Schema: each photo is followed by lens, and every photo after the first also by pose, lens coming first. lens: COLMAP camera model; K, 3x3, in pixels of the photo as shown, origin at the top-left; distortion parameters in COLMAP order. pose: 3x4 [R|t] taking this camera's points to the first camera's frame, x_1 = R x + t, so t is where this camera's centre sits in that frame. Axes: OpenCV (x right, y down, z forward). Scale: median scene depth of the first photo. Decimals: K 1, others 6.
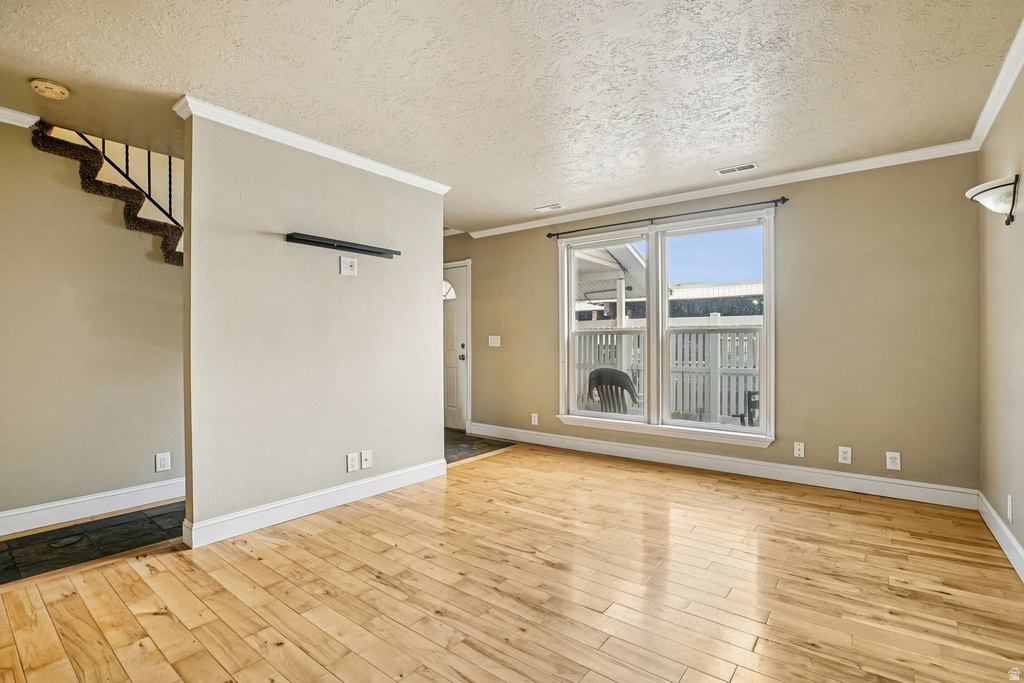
lens RADIAL K [[474.6, 0, 517.5], [0, 474.6, 346.3], [0, 0, 1]] dist [-0.054632, 0.018667]
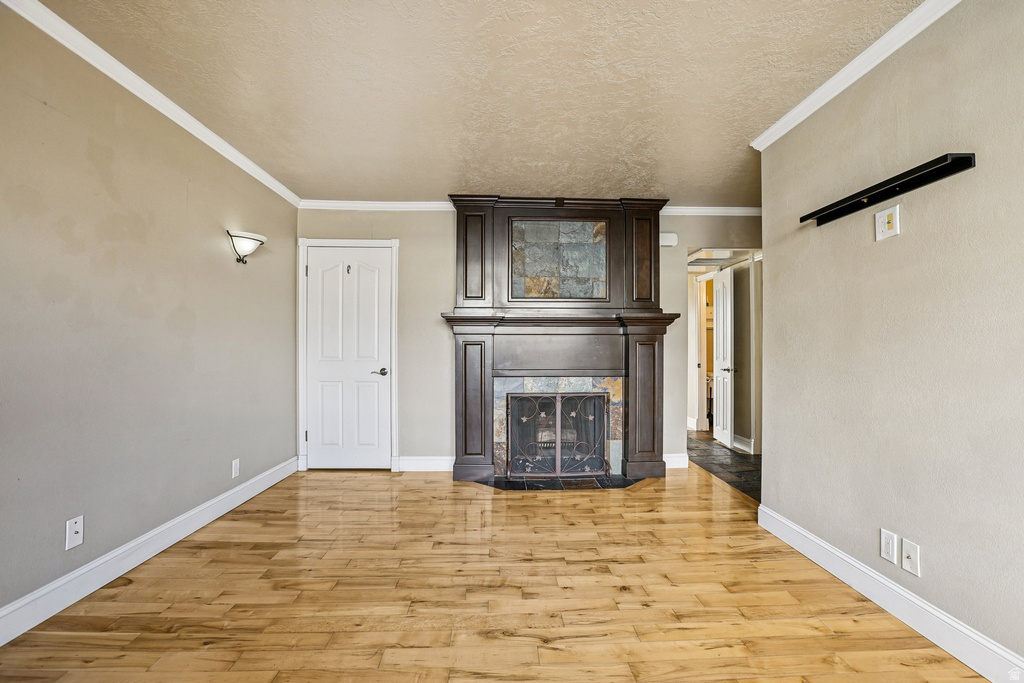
lens RADIAL K [[474.6, 0, 517.5], [0, 474.6, 346.3], [0, 0, 1]] dist [-0.054632, 0.018667]
pose [[-0.770386, -0.004826, -0.637559, 0.345626], [-0.004889, 0.999987, -0.001662, -0.005513], [0.637558, 0.001836, -0.770400, 1.006799]]
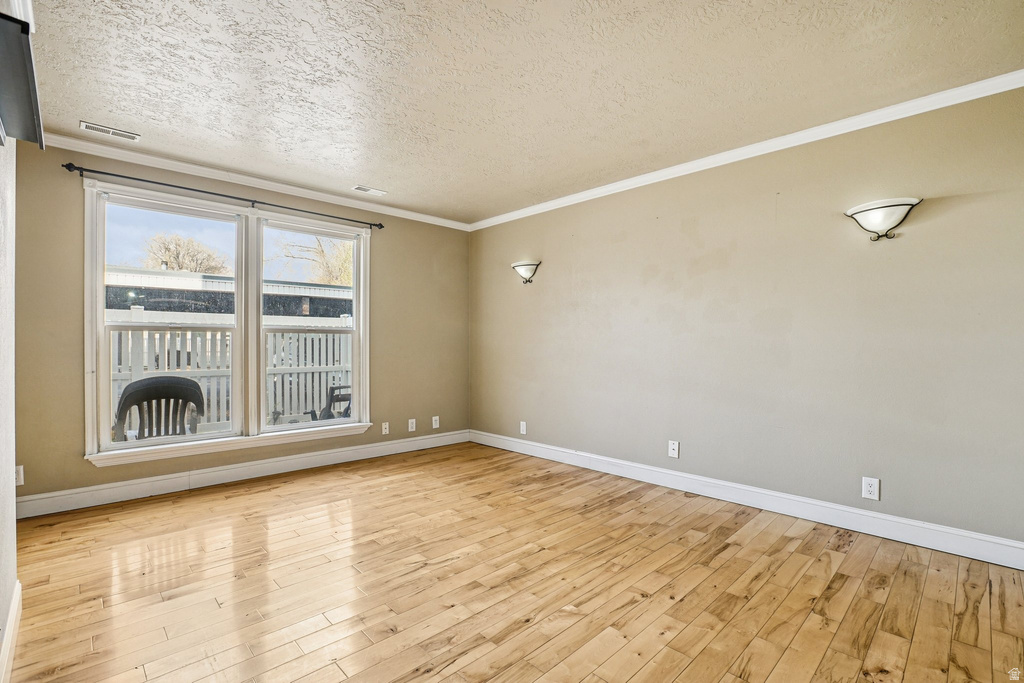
lens RADIAL K [[472.5, 0, 520.3], [0, 472.5, 341.9], [0, 0, 1]] dist [-0.040205, 0.019184]
pose [[0.144578, 0.005189, 0.989480, -0.580995], [0.003487, 0.999977, -0.005754, -0.001630], [-0.989487, 0.004282, 0.144557, 0.446902]]
